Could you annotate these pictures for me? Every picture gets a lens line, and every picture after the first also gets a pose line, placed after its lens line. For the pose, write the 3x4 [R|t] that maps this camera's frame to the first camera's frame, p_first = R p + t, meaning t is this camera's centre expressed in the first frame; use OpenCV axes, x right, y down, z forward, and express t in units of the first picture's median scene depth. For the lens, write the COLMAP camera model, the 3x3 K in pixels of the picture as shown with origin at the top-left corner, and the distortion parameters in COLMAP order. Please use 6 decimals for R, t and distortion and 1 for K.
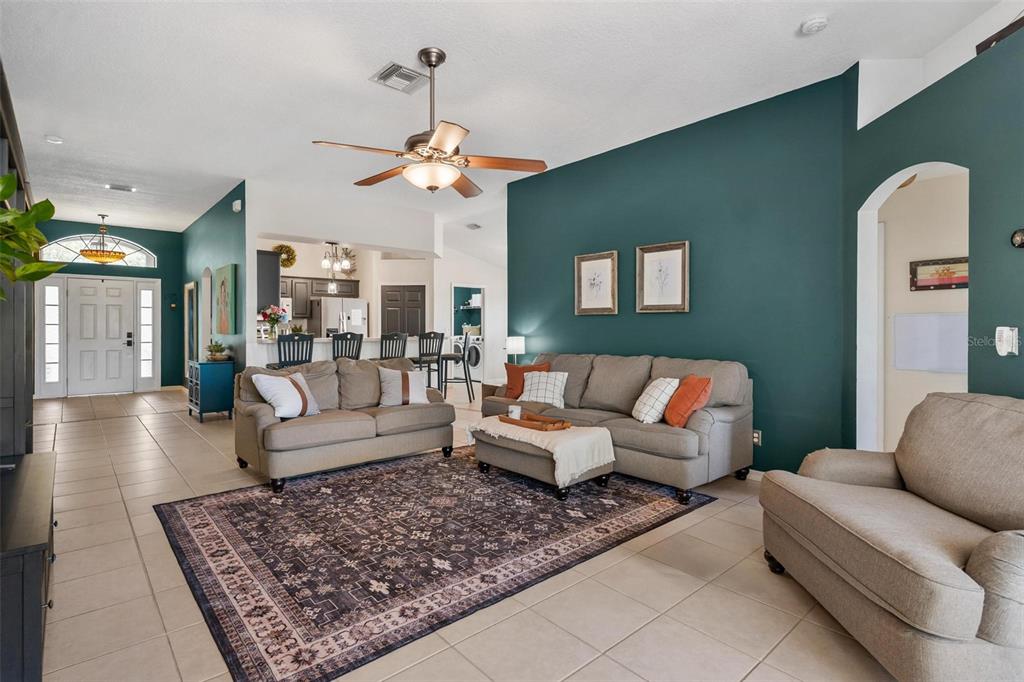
lens RADIAL K [[504.1, 0, 505.3], [0, 504.1, 330.0], [0, 0, 1]] dist [0.007979, -0.001812]
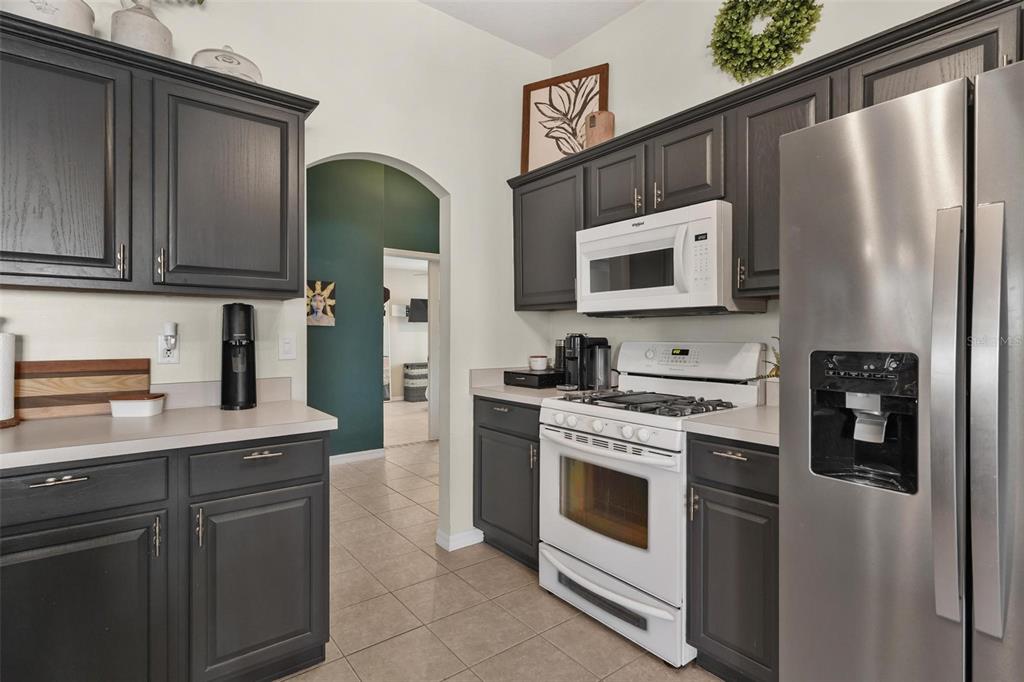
lens RADIAL K [[504.1, 0, 512.4], [0, 504.1, 336.3], [0, 0, 1]] dist [0.007979, -0.001812]
pose [[-0.045260, 0.003339, -0.998970, -0.576026], [-0.010102, 0.999942, 0.003800, -0.017060], [0.998924, 0.010263, -0.045224, 2.525391]]
